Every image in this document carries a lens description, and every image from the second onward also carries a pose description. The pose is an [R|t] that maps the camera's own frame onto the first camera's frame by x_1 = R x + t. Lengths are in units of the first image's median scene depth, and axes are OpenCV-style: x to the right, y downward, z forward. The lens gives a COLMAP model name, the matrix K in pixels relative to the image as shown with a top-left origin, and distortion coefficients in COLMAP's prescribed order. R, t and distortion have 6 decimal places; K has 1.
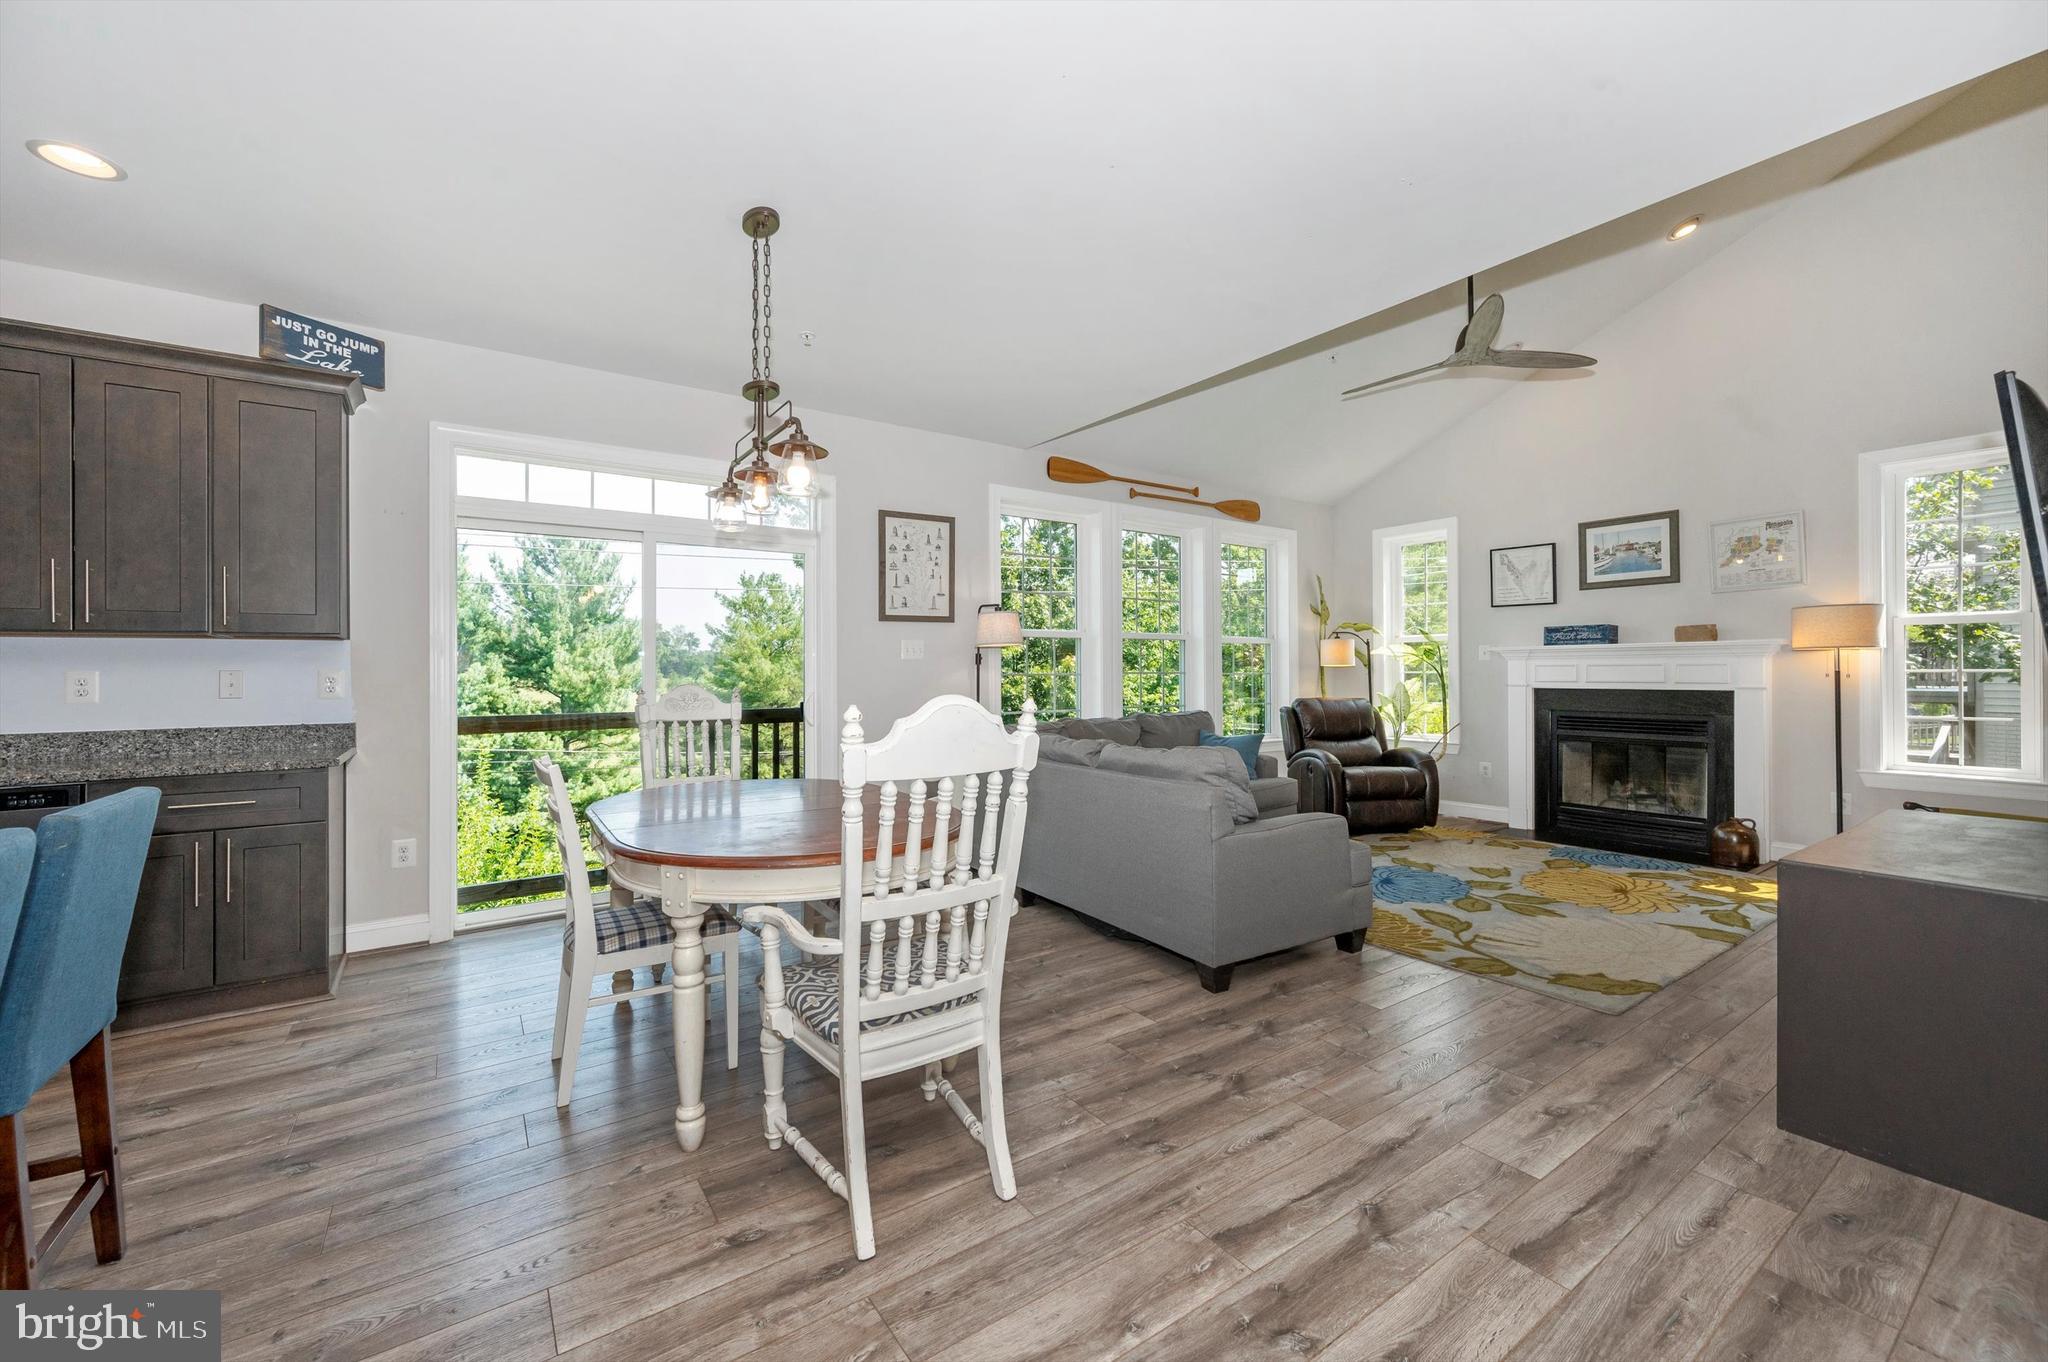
lens RADIAL K [[812.8, 0, 1022.0], [0, 812.8, 670.3], [0, 0, 1]] dist [0.001460, -0.000831]
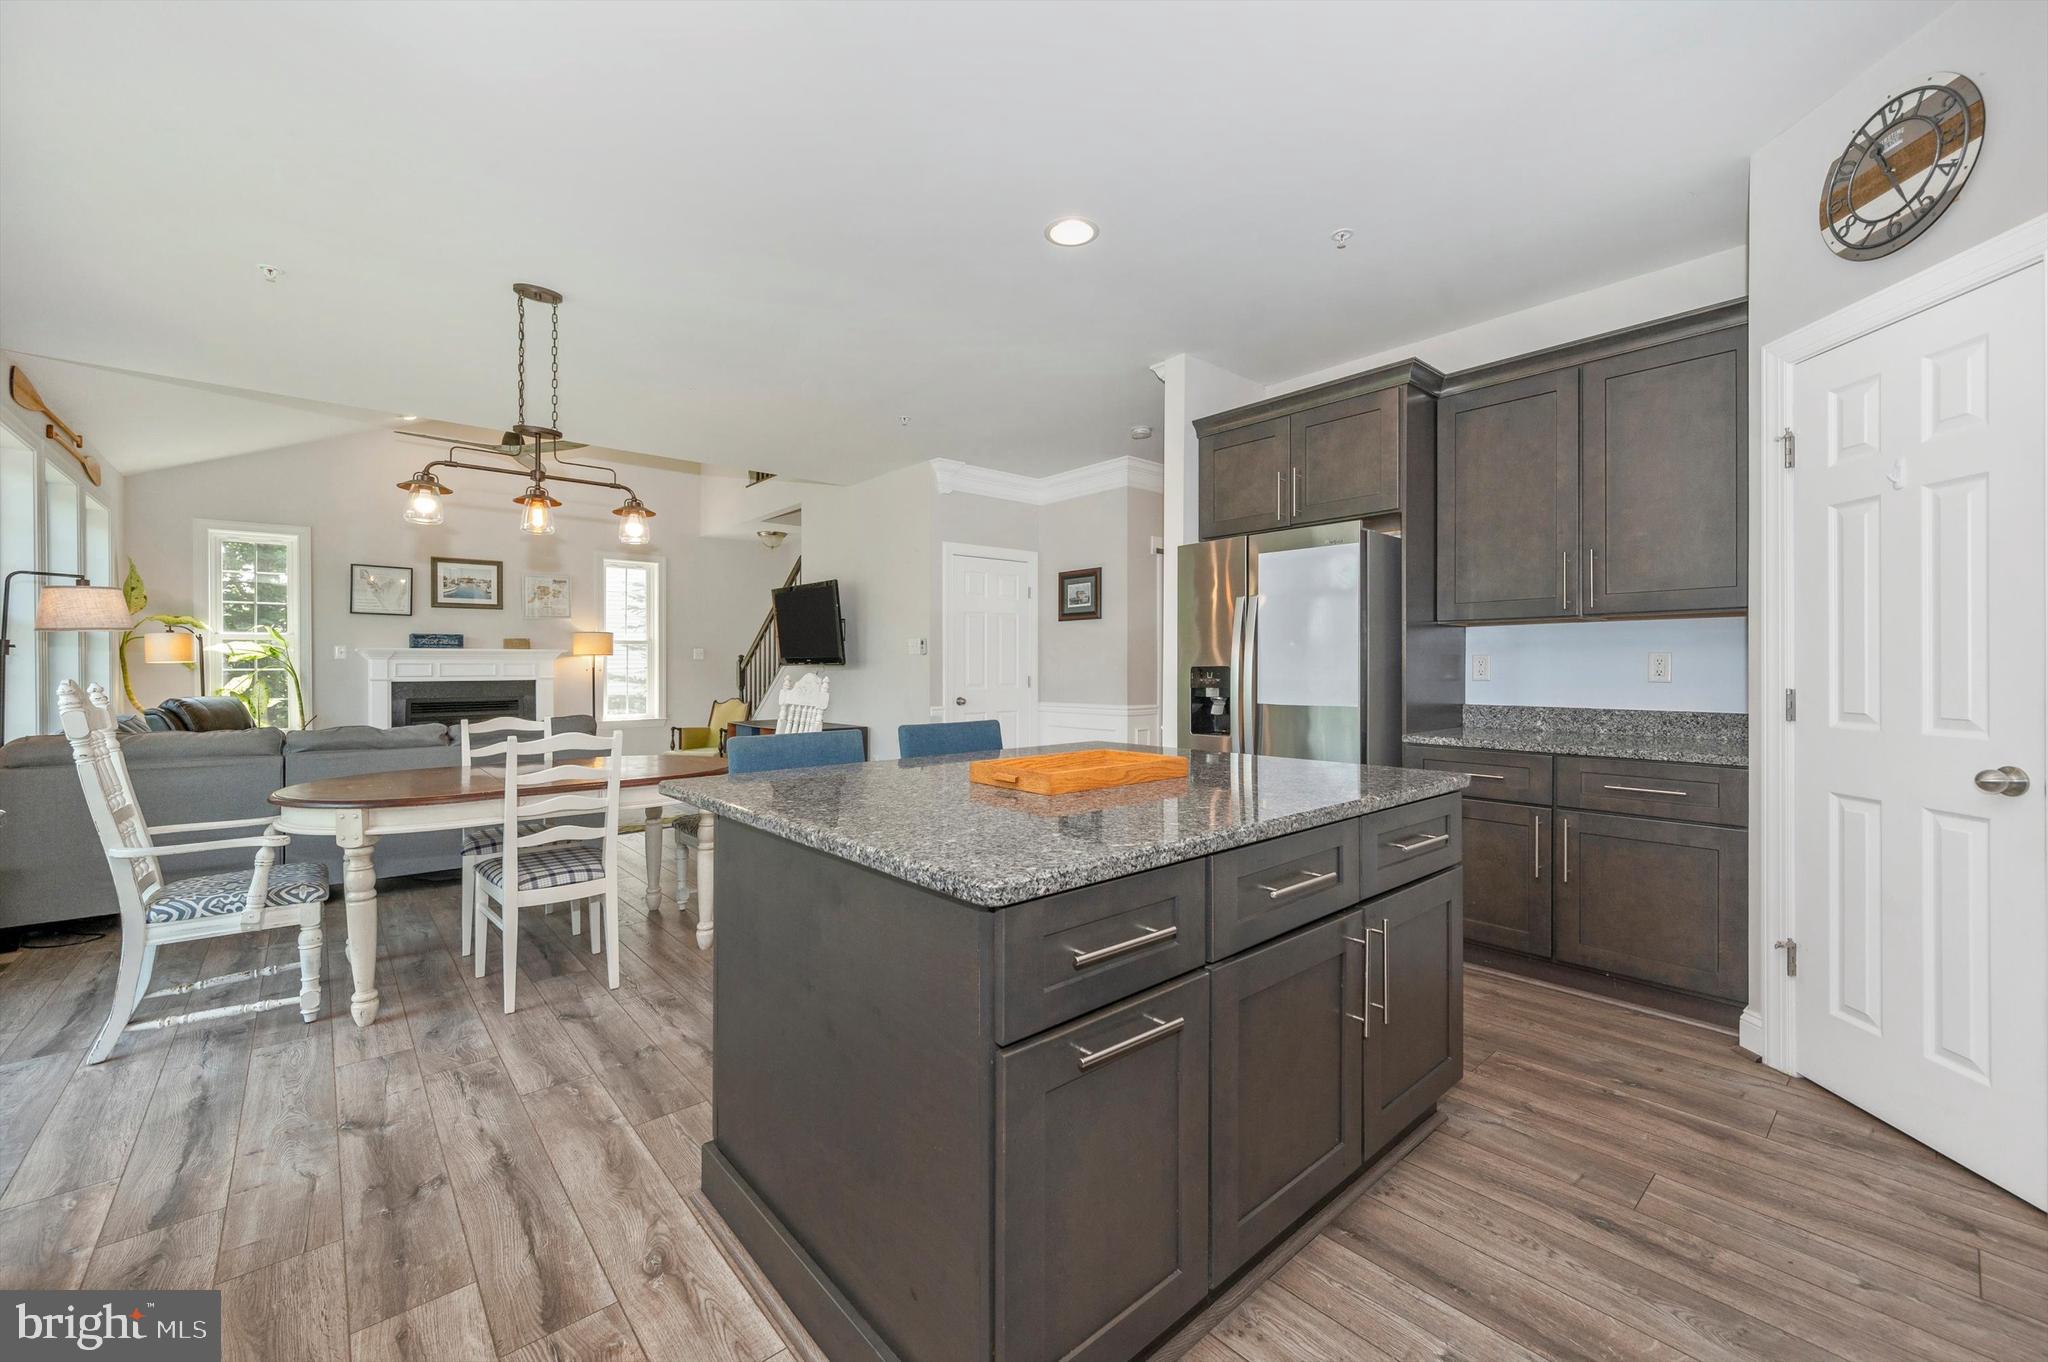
lens RADIAL K [[812.8, 0, 1021.3], [0, 812.8, 670.0], [0, 0, 1]] dist [0.001460, -0.000831]
pose [[-0.109314, 0.001146, 0.994007, -0.873916], [0.003281, 0.999994, -0.000792, 0.009759], [-0.994002, 0.003175, -0.109318, 0.221648]]
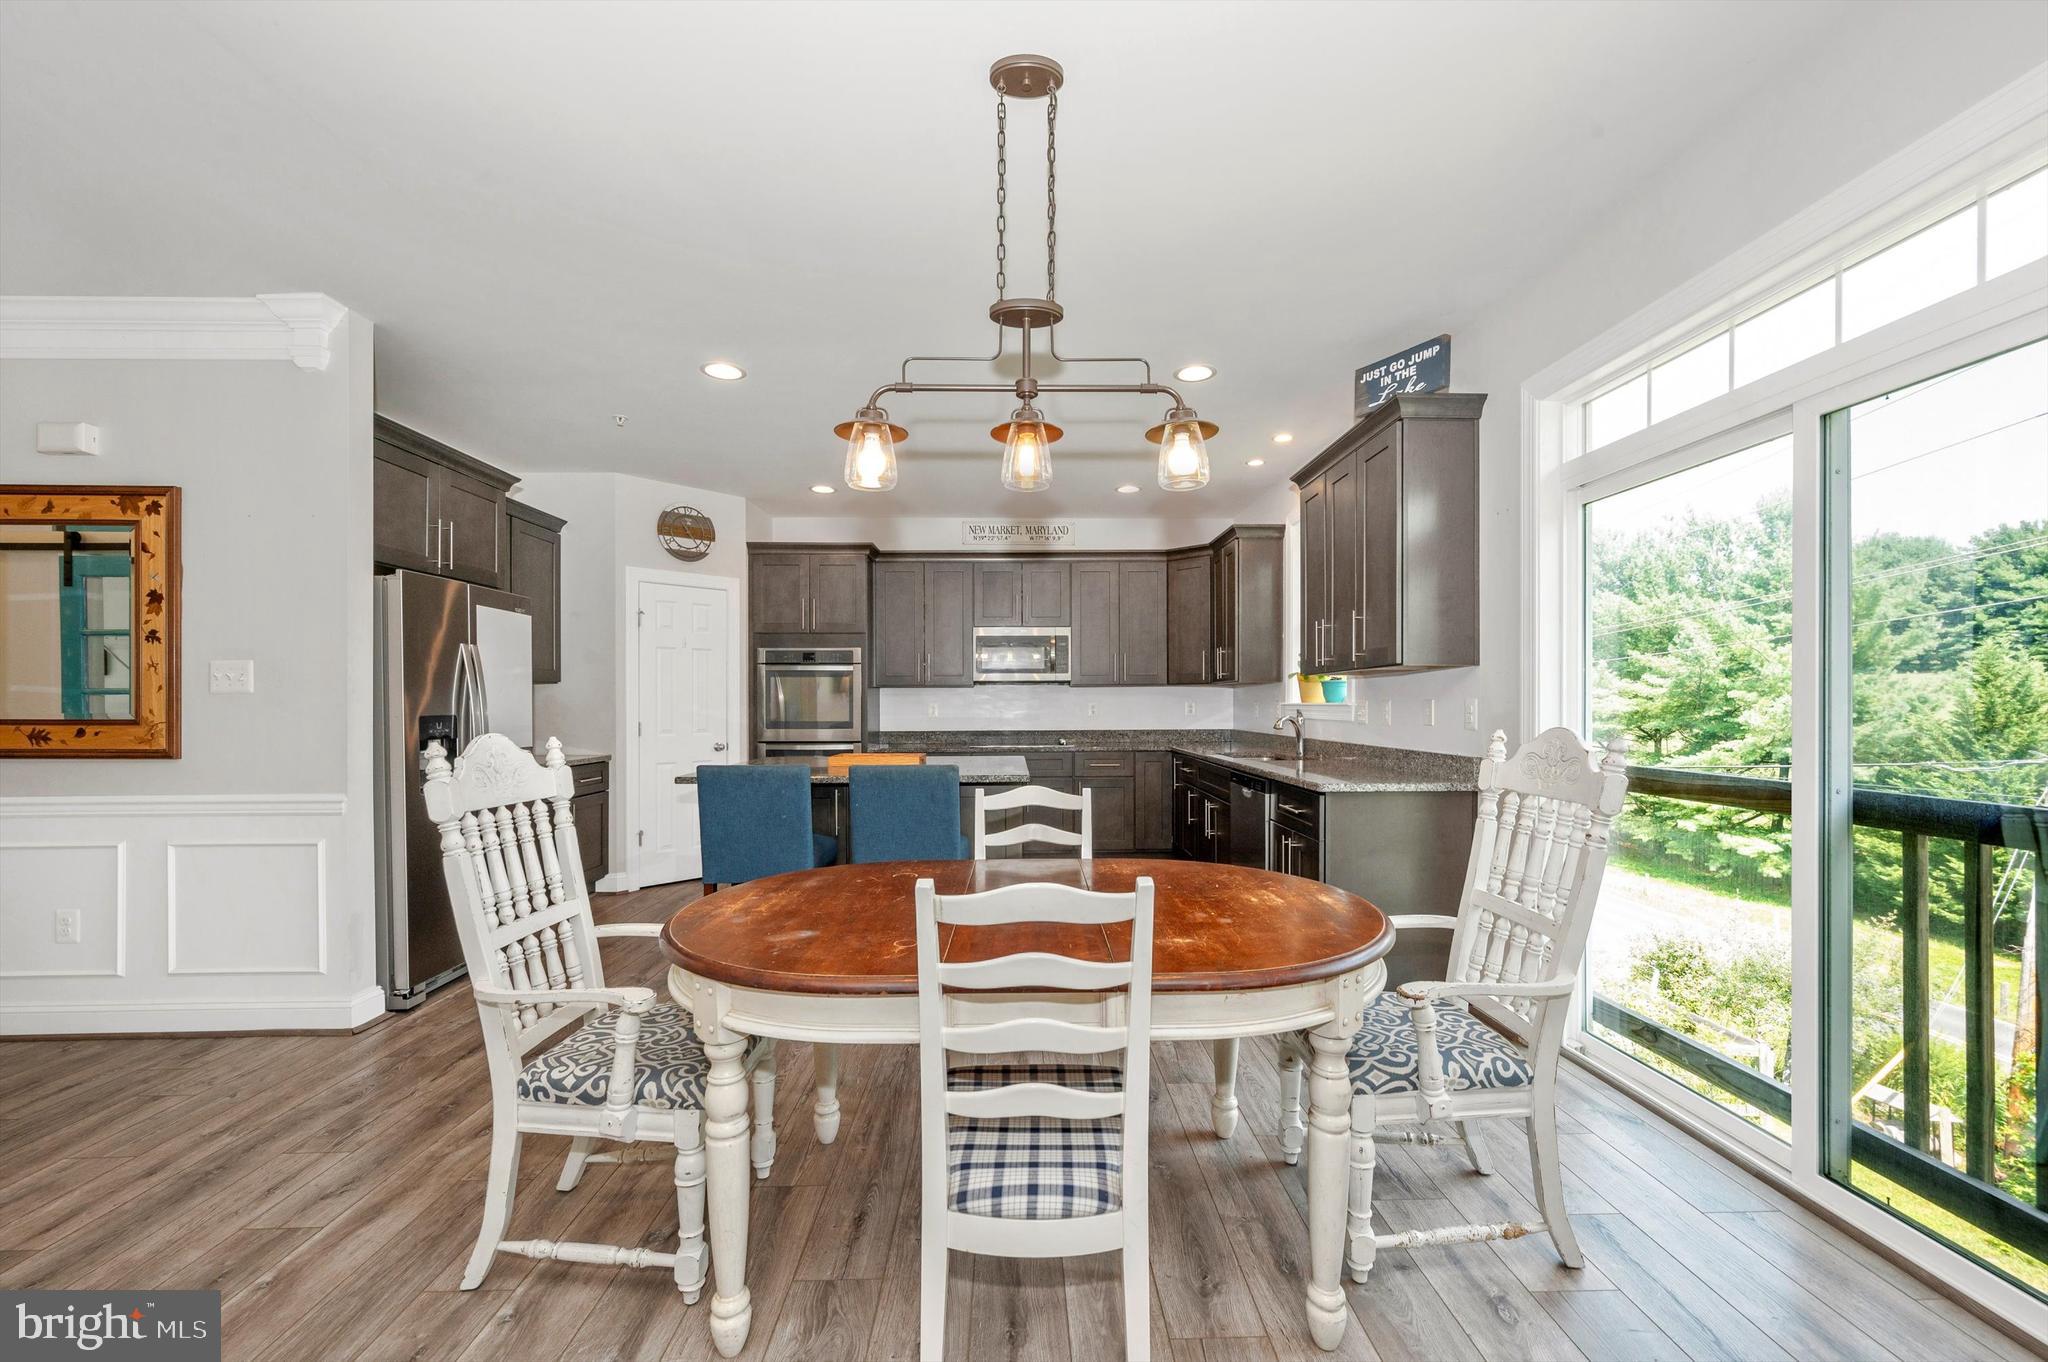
lens RADIAL K [[812.8, 0, 1029.3], [0, 812.8, 697.9], [0, 0, 1]] dist [0.001460, -0.000831]
pose [[-0.551912, 0.000895, -0.833902, 0.147576], [0.008415, 0.999954, -0.004497, -0.000768], [0.833860, -0.009499, -0.551895, 0.752827]]
